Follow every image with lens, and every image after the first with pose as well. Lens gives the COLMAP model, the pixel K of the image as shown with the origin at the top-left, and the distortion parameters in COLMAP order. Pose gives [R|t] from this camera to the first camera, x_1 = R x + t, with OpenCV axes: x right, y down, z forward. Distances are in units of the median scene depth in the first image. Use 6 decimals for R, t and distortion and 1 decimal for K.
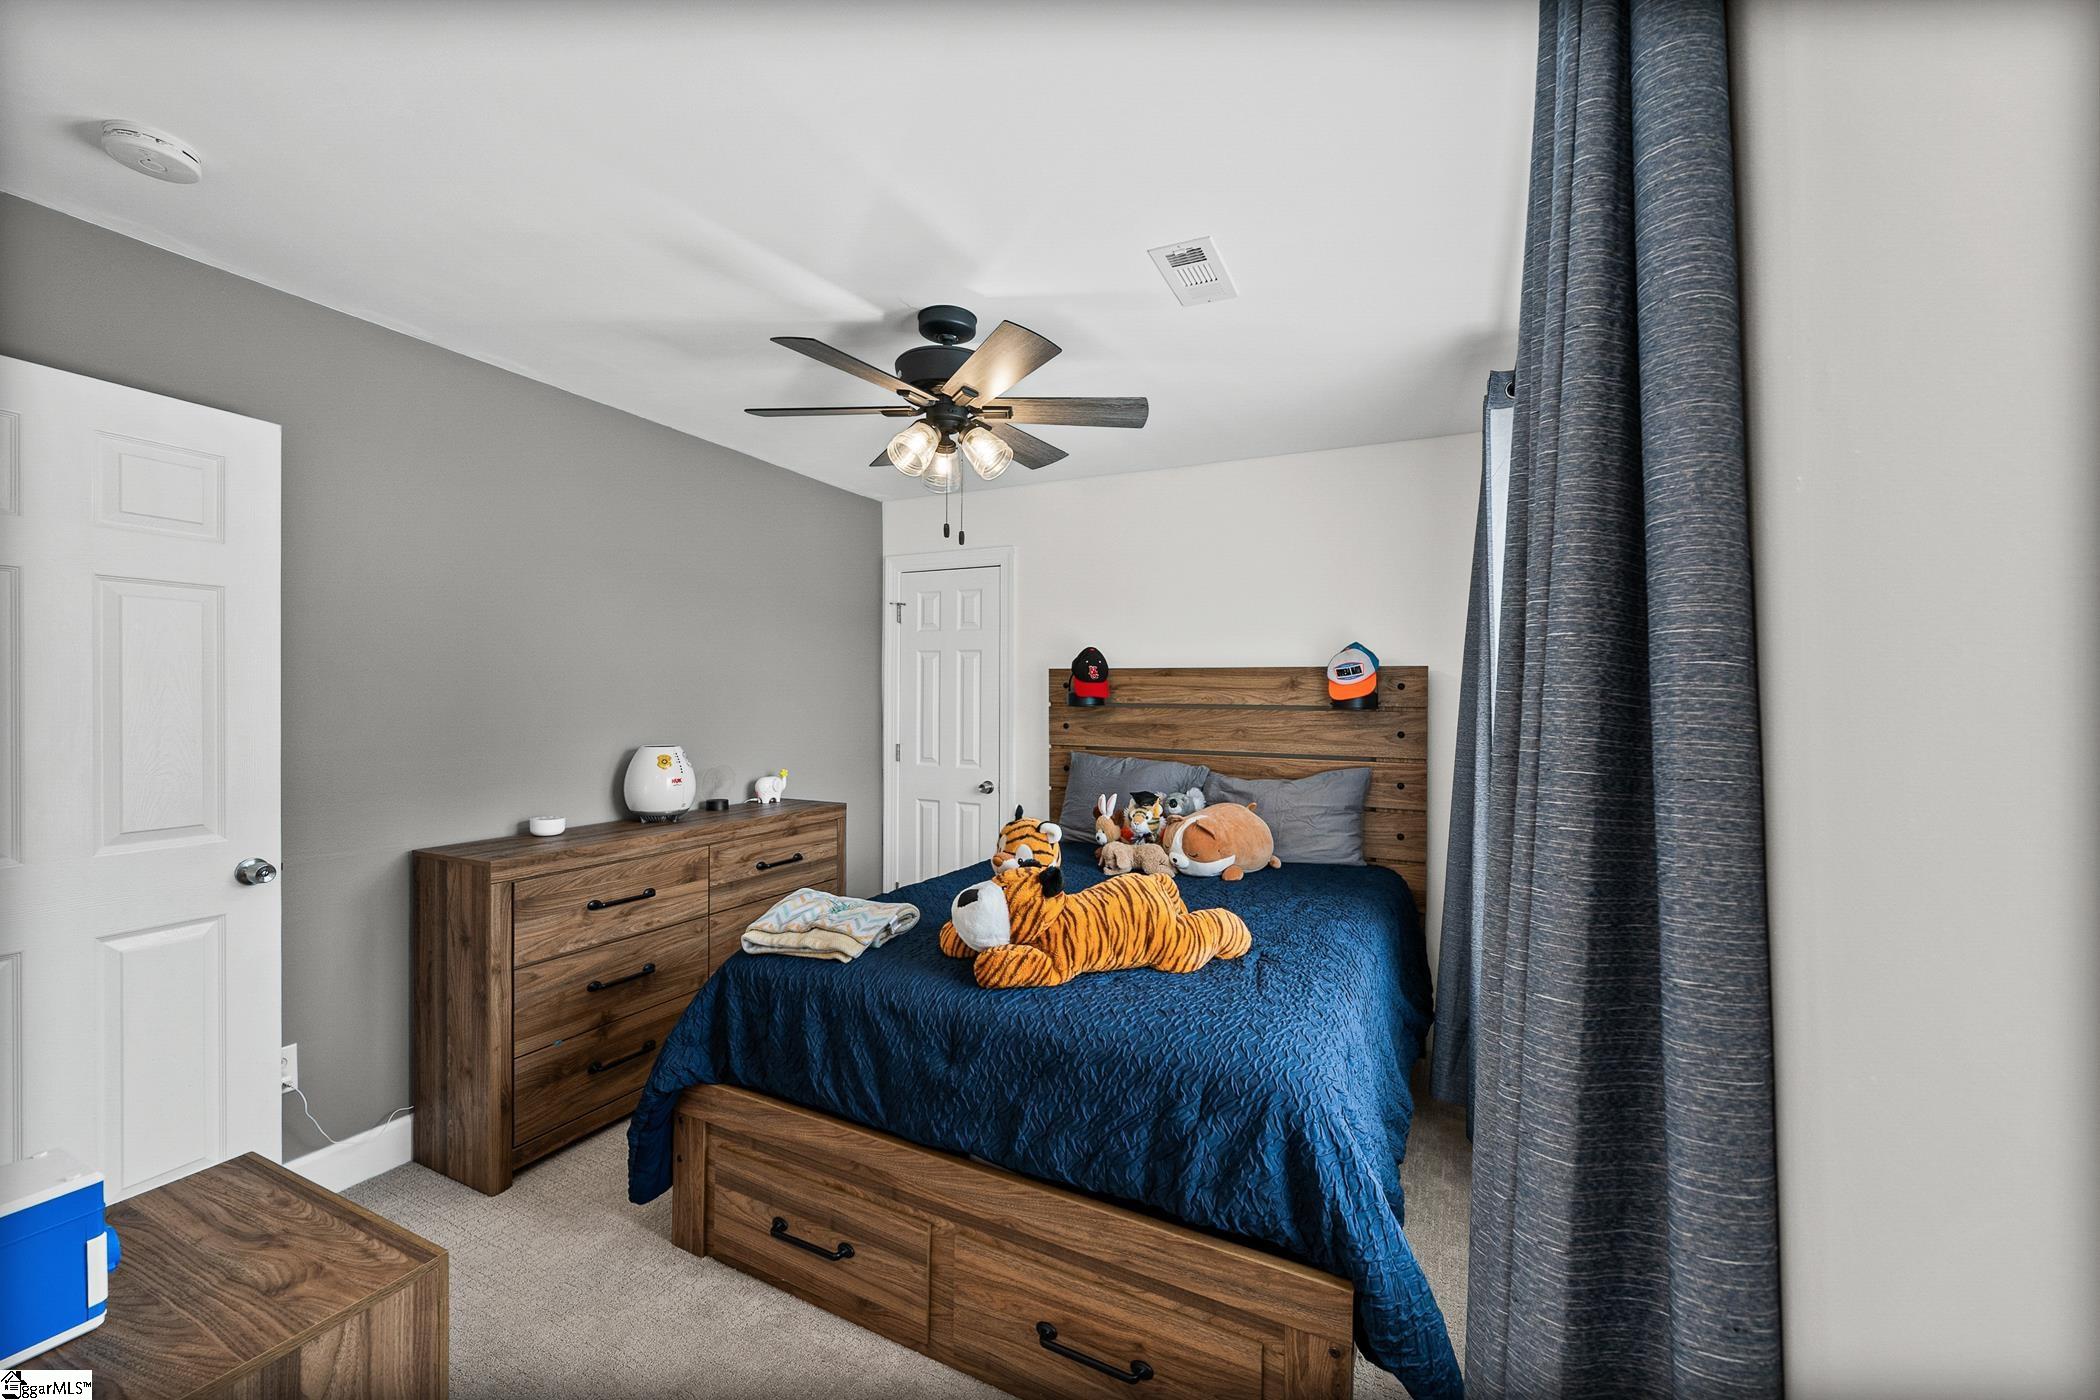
lens RADIAL K [[855.8, 0, 1042.1], [0, 855.8, 692.9], [0, 0, 1]] dist [-0.000342, -0.001080]
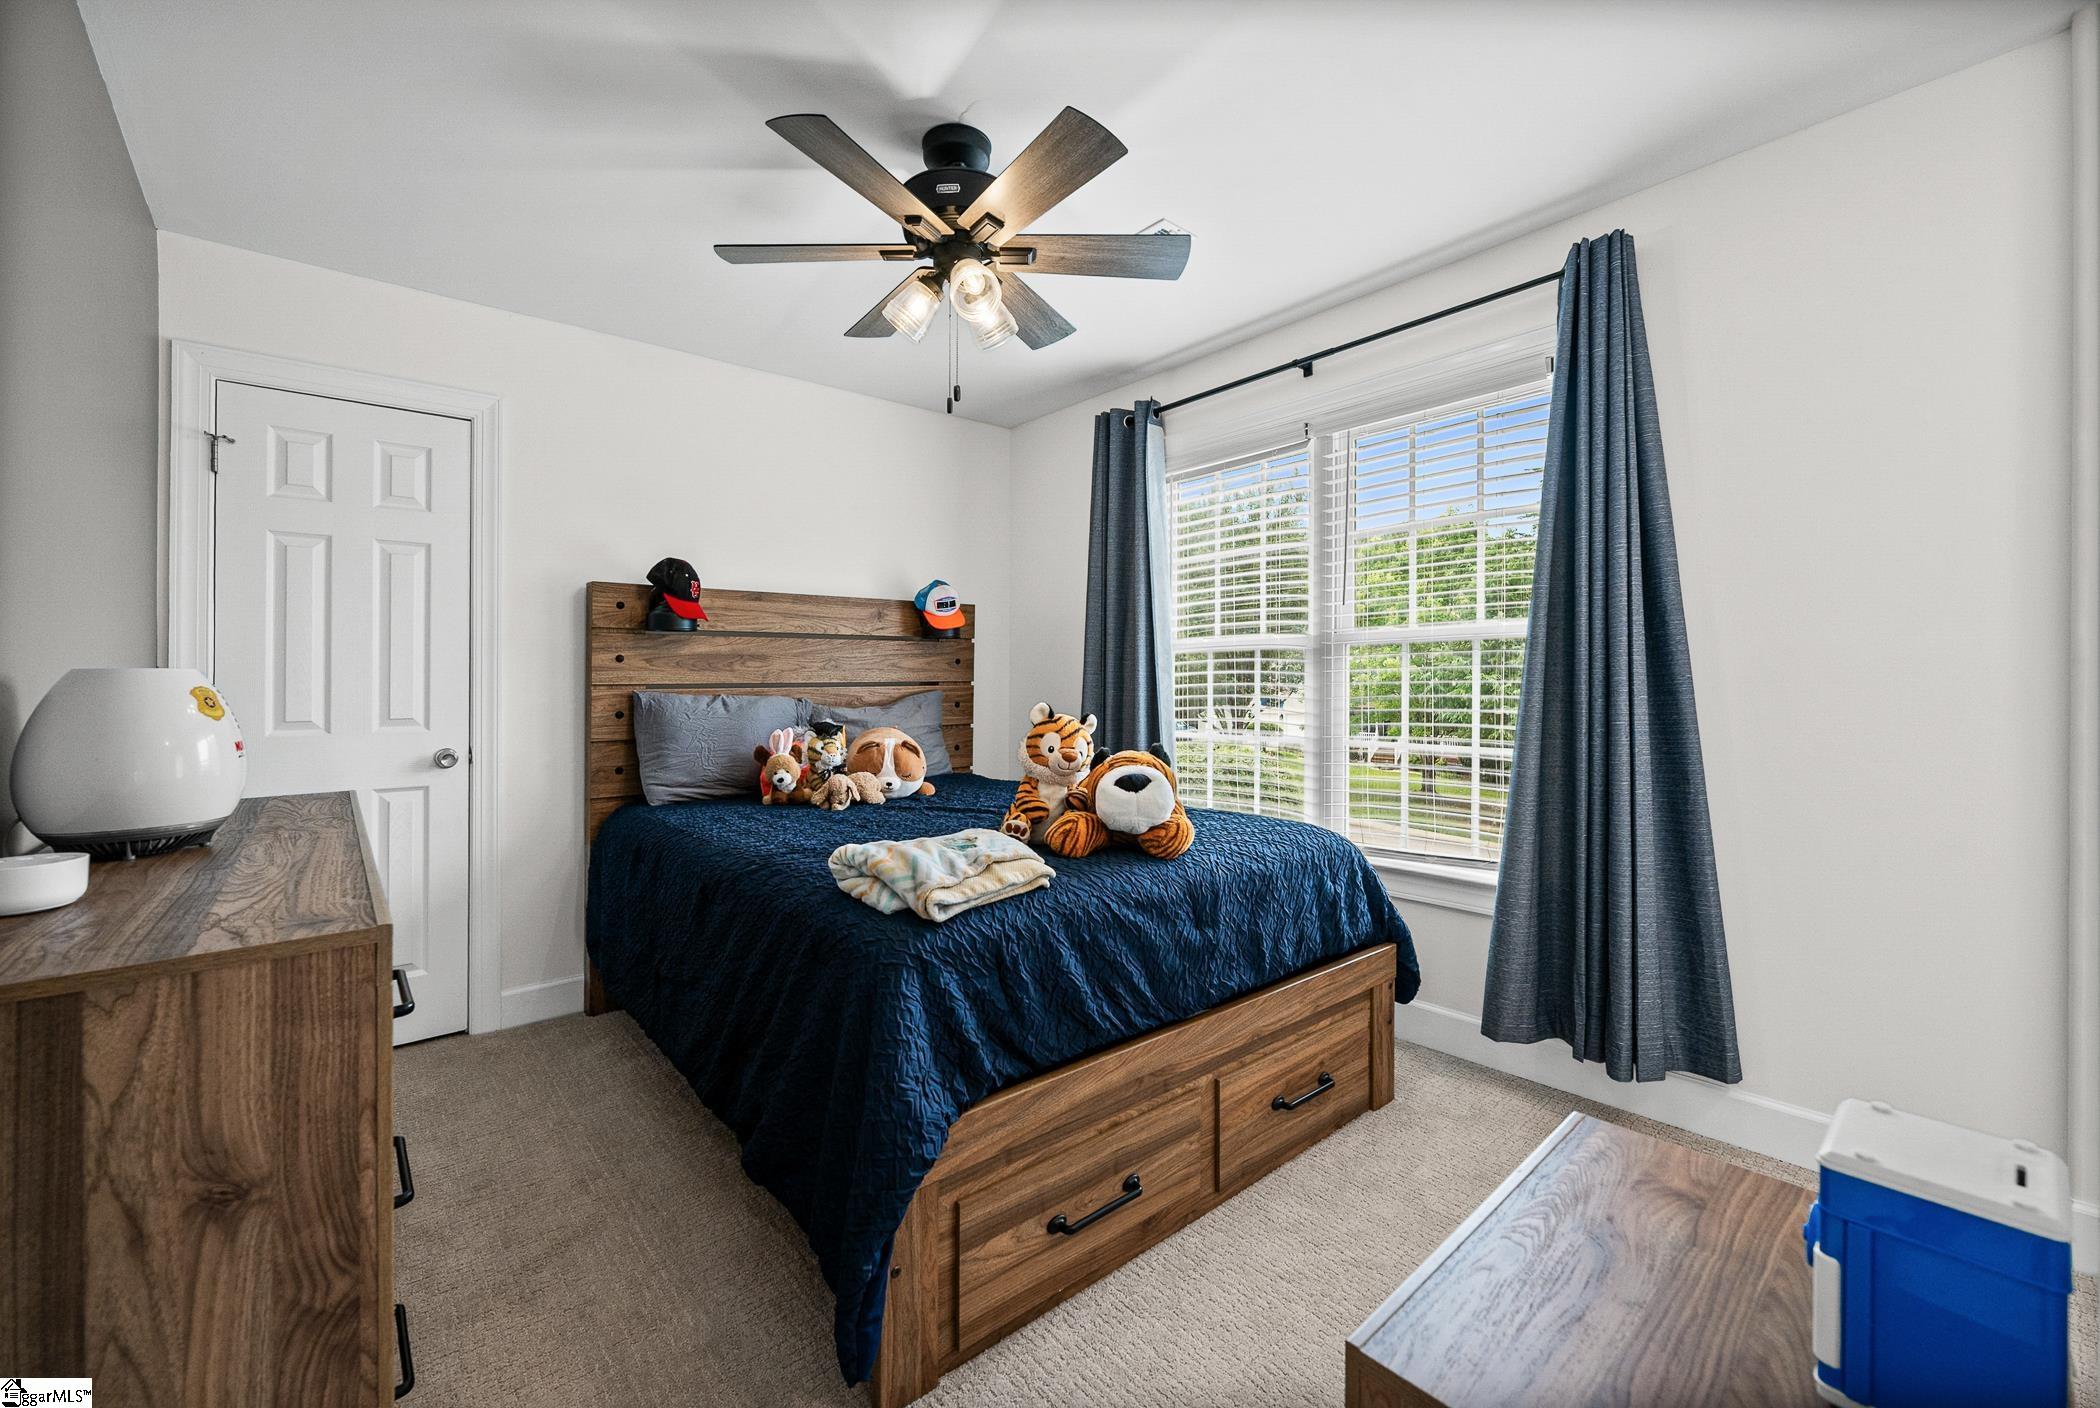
lens RADIAL K [[855.8, 0, 1042.1], [0, 855.8, 690.3], [0, 0, 1]] dist [-0.000342, -0.001080]
pose [[0.379966, -0.022184, 0.924734, -0.999657], [0.011852, 0.999747, 0.019114, 0.106026], [-0.924924, 0.003697, 0.380133, 0.683730]]
